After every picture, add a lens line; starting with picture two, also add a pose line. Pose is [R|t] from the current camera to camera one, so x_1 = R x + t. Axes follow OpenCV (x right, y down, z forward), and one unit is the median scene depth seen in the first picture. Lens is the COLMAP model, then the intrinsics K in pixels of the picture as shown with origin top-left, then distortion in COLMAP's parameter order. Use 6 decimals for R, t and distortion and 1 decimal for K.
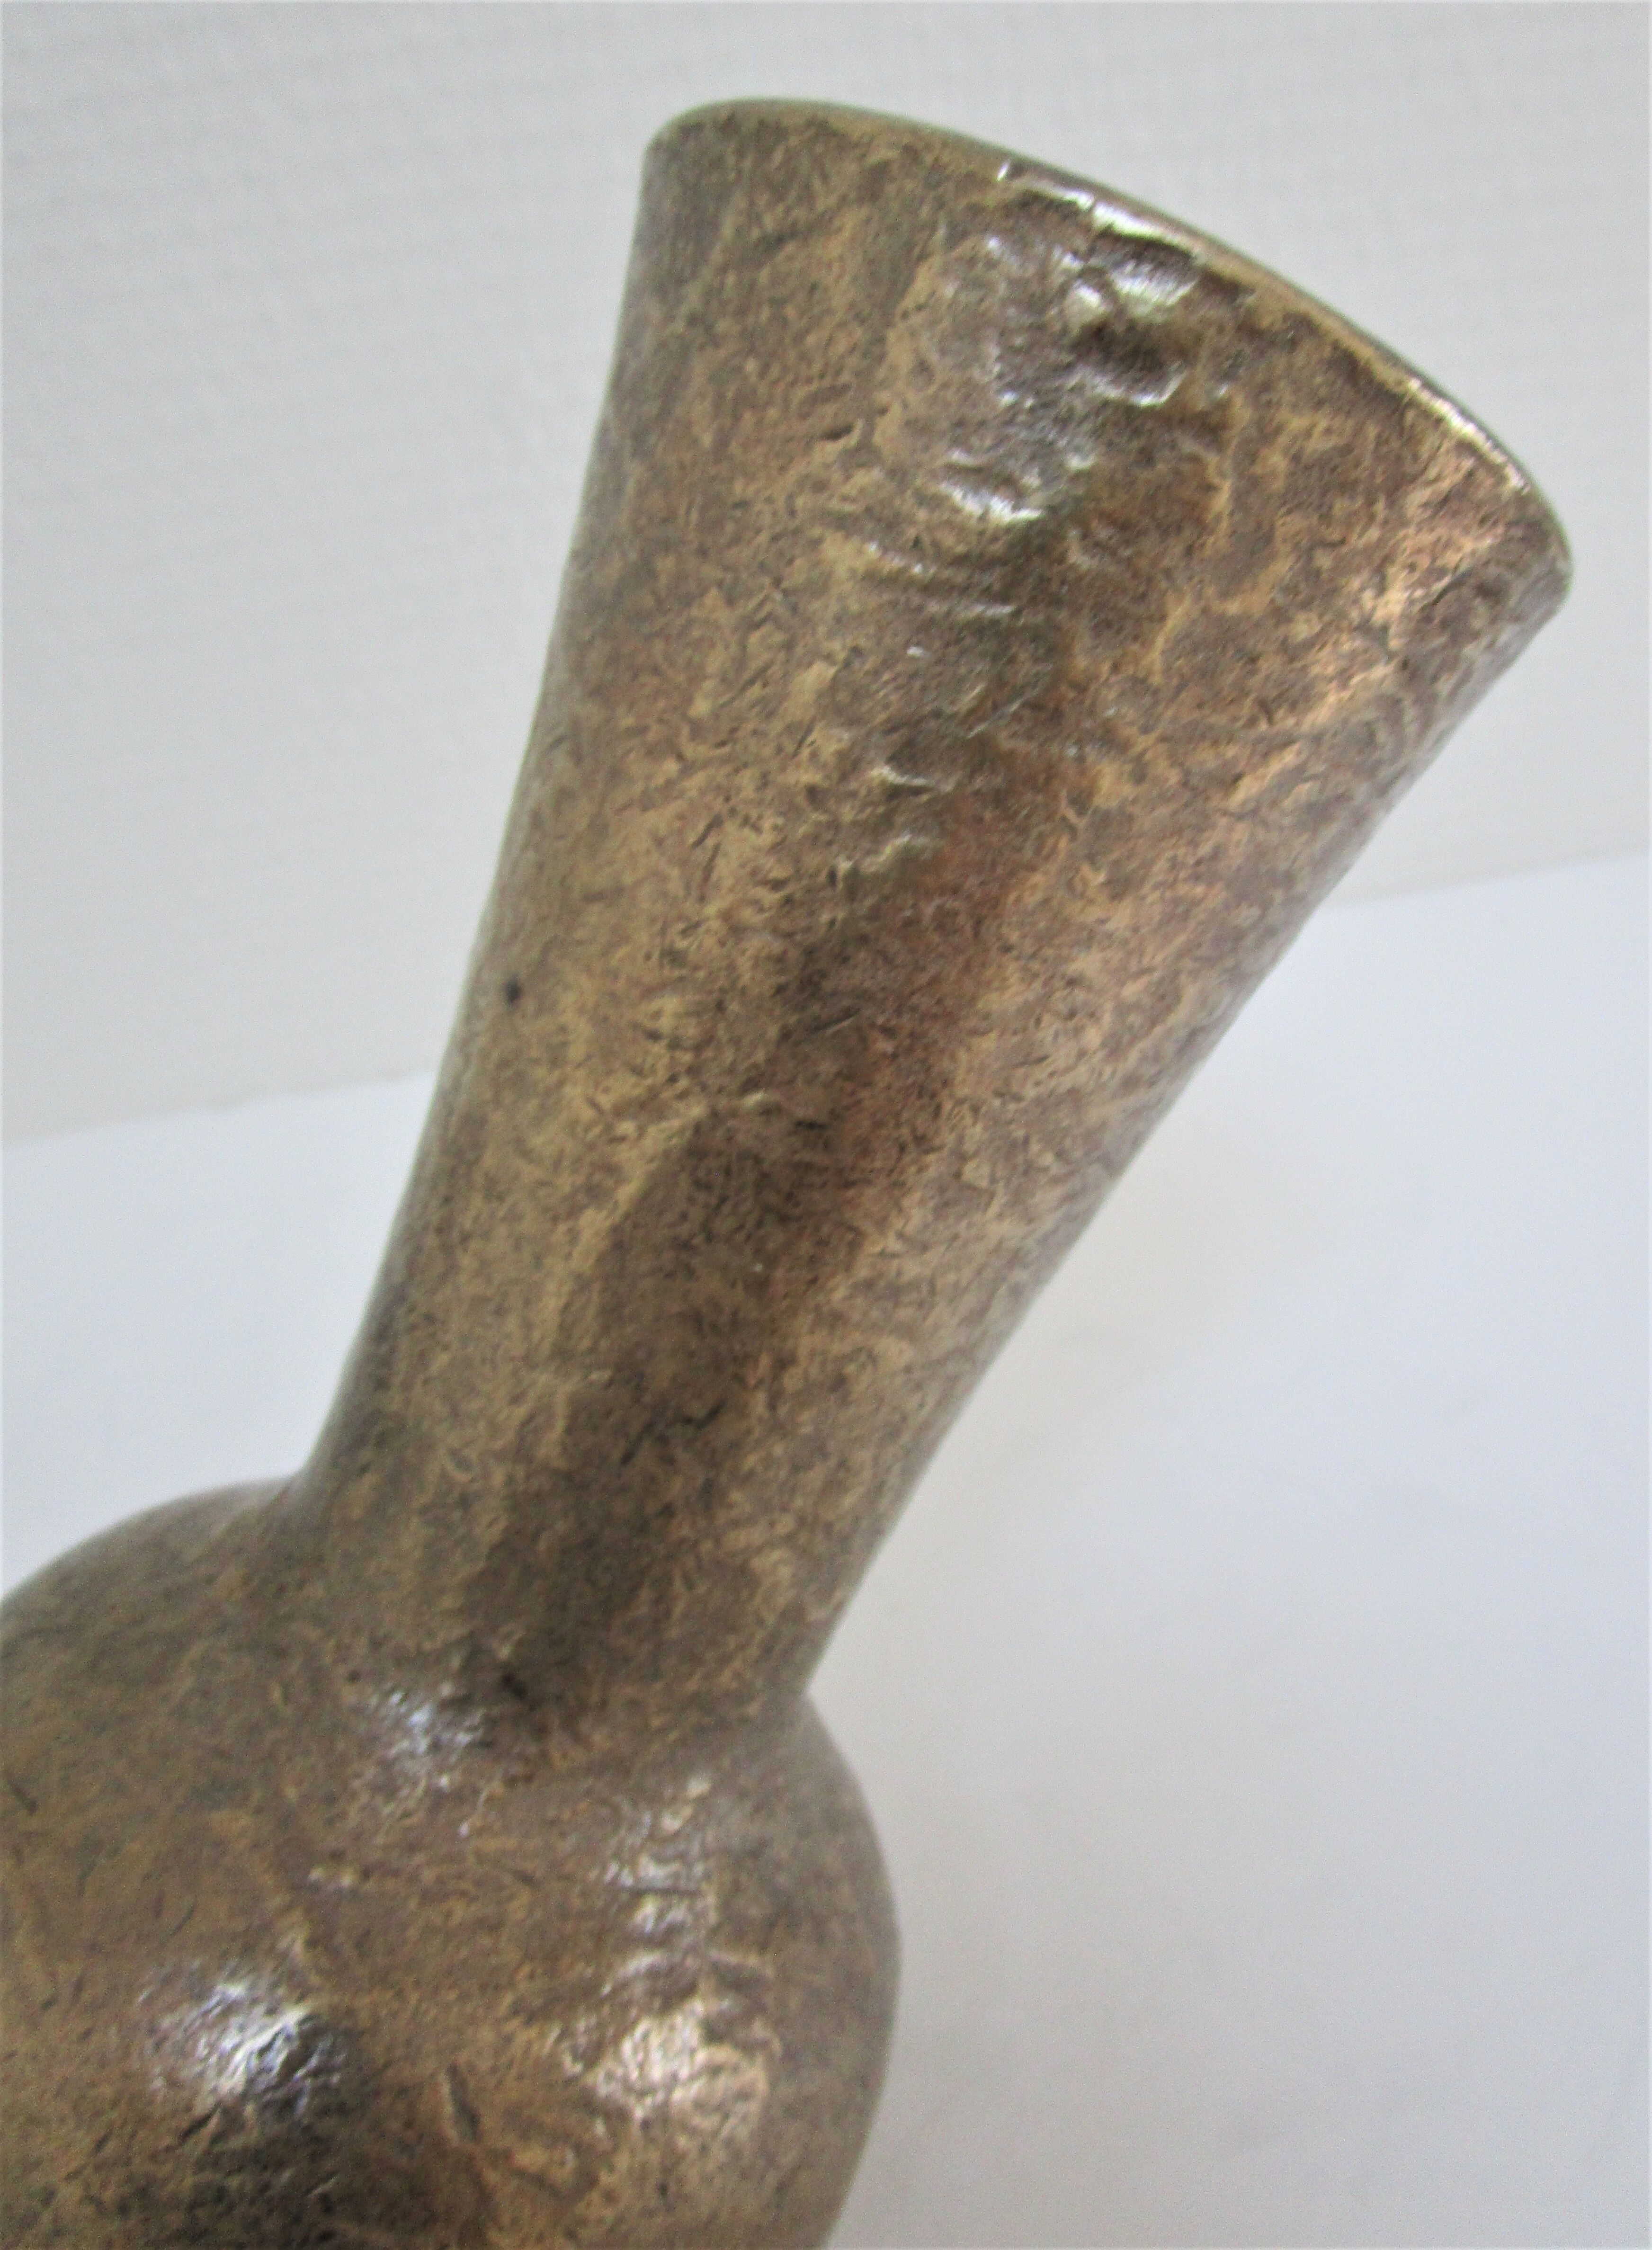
lens RADIAL K [[1667.2, 0, 875.6], [0, 1667.2, 1074.8], [0, 0, 1]] dist [-0.006269, 0.000506]
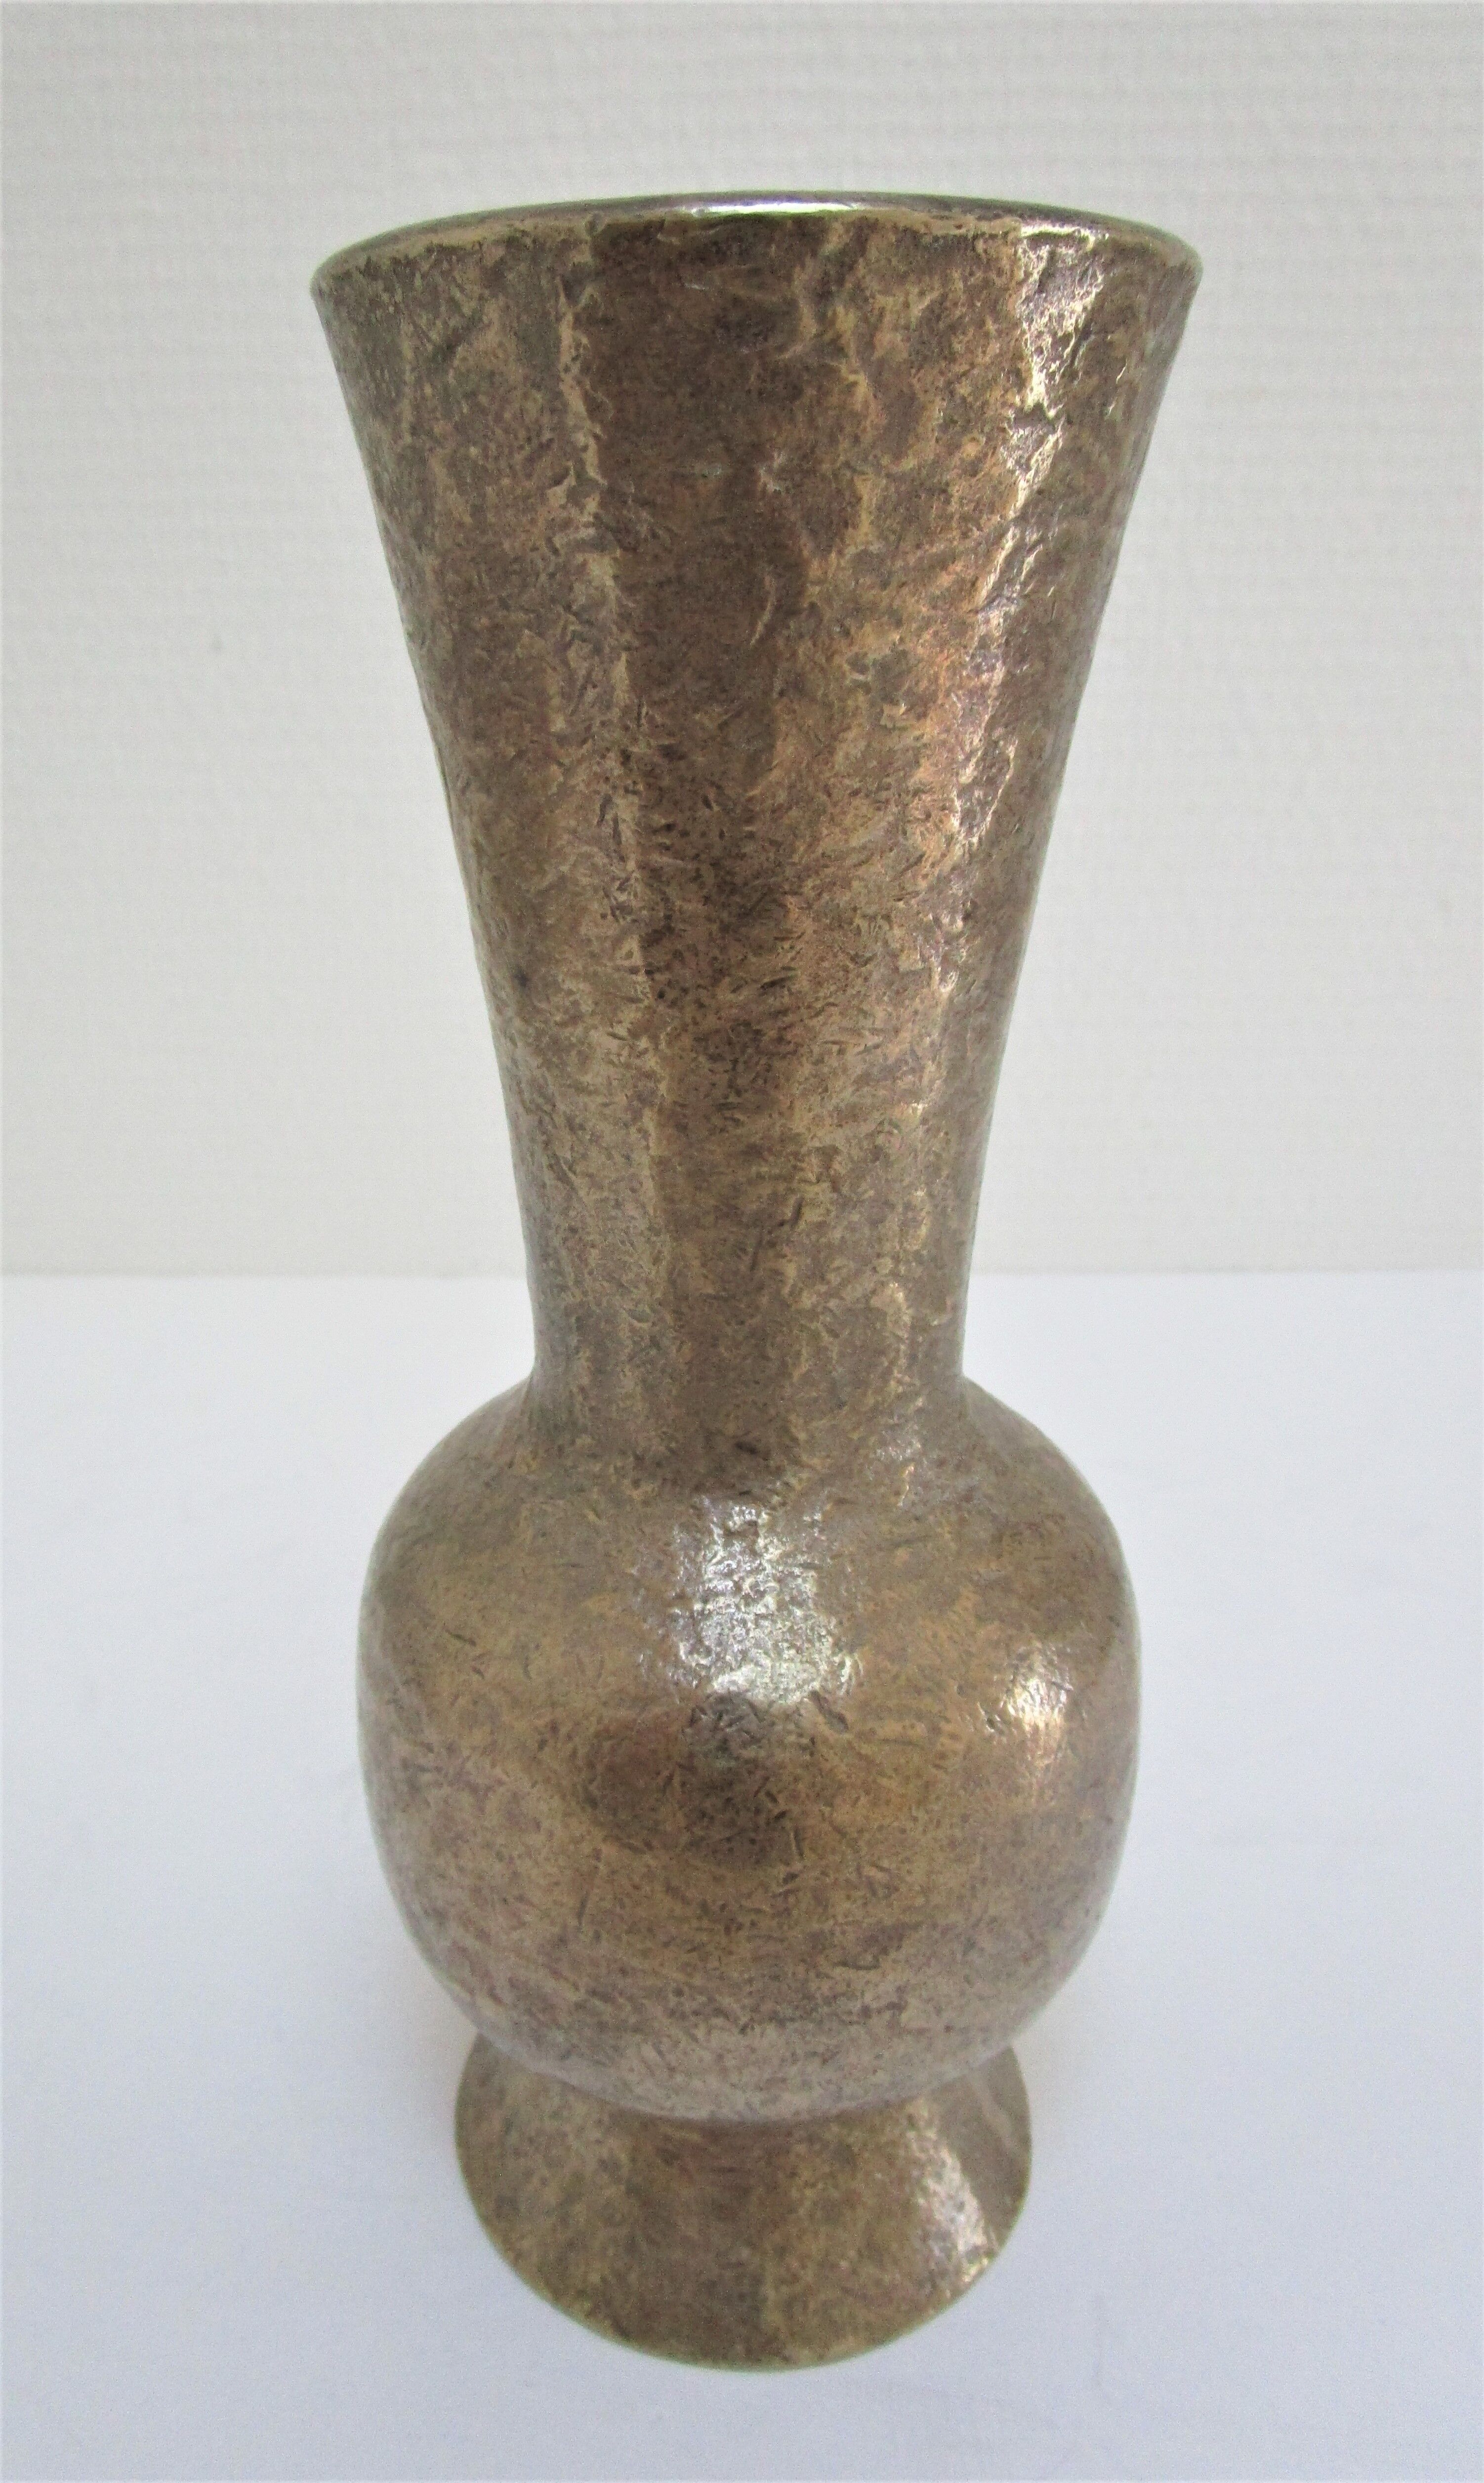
lens RADIAL K [[2120.1, 0, 690.2], [0, 2120.1, 1240.6], [0, 0, 1]] dist [0.074545, 0.000218]
pose [[0.901359, -0.380955, -0.205973, 0.168103], [0.418955, 0.887486, 0.191950, -0.137257], [0.109674, -0.259309, 0.959547, -0.638804]]
